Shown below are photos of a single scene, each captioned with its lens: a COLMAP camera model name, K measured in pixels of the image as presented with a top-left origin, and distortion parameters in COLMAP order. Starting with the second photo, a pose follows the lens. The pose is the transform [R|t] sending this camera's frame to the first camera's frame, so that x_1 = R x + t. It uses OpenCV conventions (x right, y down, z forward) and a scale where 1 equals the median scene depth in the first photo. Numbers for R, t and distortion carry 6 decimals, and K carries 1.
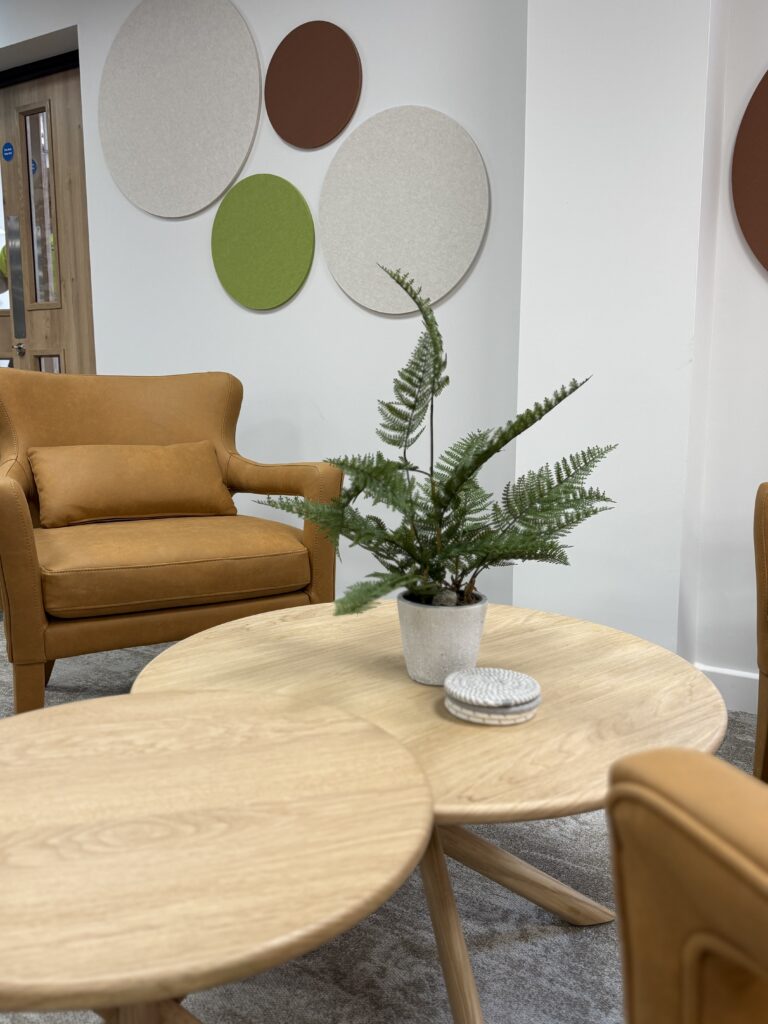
lens RADIAL K [[849.3, 0, 384.0], [0, 849.3, 512.0], [0, 0, 1]] dist [0.008495, -0.000450]
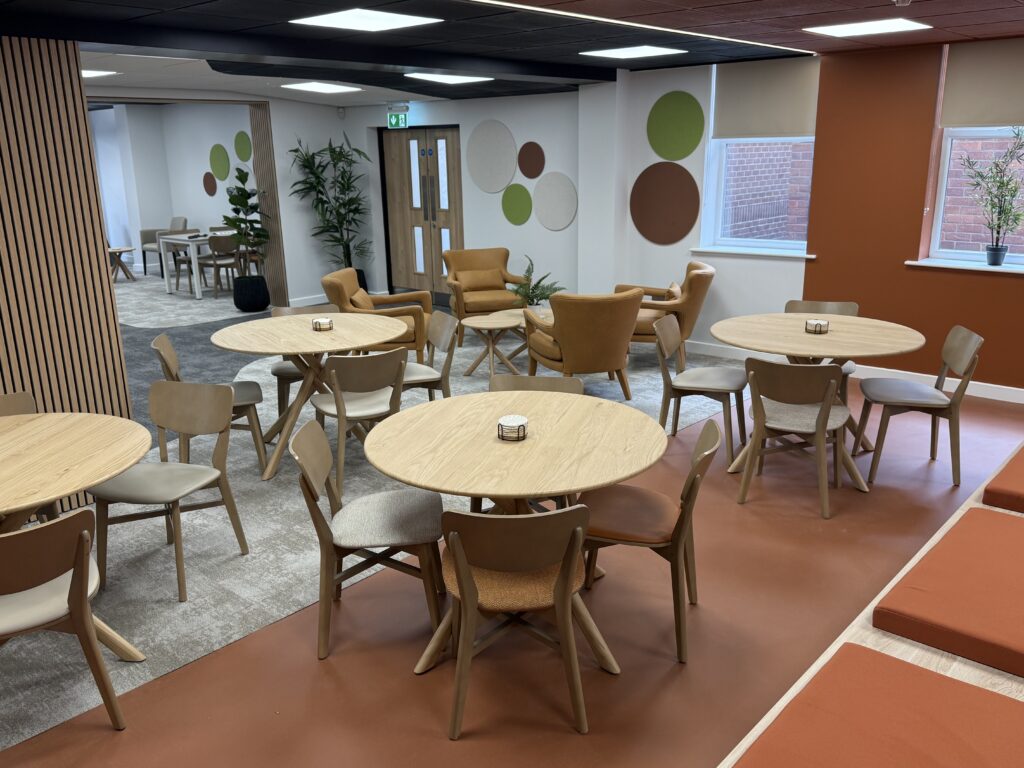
lens RADIAL K [[849.3, 0, 512.0], [0, 849.3, 384.0], [0, 0, 1]] dist [0.008495, -0.000450]
pose [[0.979272, 0.039515, -0.198656, 0.558709], [-0.014743, 0.992090, 0.124663, -0.045481], [0.202010, -0.119150, 0.972109, -2.452208]]
